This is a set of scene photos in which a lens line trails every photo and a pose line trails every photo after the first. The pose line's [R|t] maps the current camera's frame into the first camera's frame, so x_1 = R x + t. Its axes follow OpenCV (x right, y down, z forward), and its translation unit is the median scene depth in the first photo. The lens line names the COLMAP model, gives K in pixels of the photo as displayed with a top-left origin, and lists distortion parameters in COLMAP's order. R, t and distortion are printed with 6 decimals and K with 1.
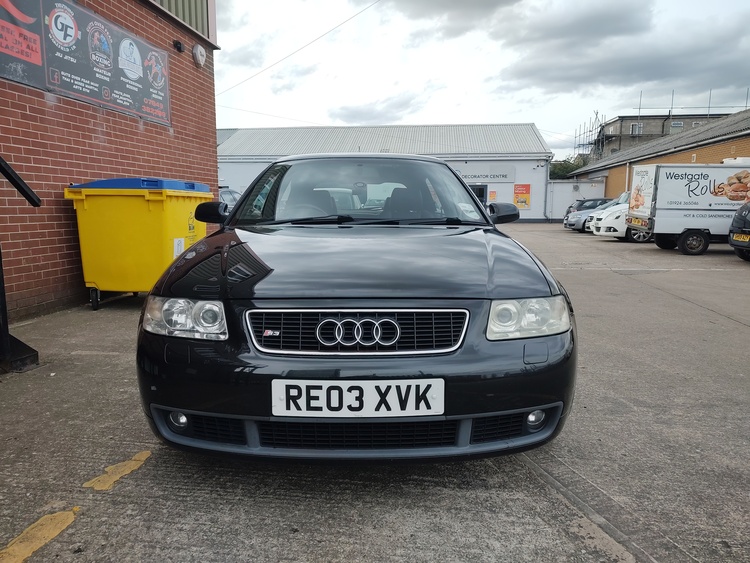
lens RADIAL K [[541.9, 0, 372.8], [0, 541.9, 275.1], [0, 0, 1]] dist [0.012481, -0.005040]
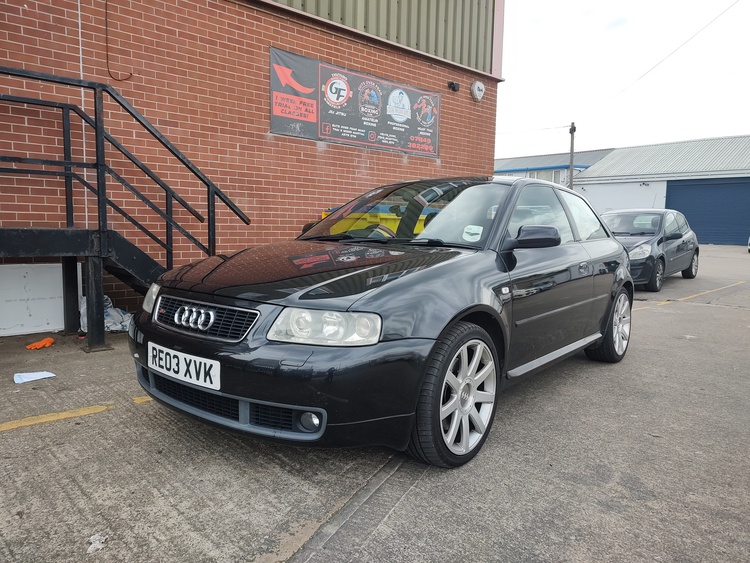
lens RADIAL K [[538.5, 0, 368.9], [0, 538.5, 277.0], [0, 0, 1]] dist [0.008841, -0.000216]
pose [[0.763288, 0.073851, -0.641824, 0.394638], [-0.097884, 0.995196, -0.001898, -0.012080], [0.638600, 0.064273, 0.766850, 0.083729]]
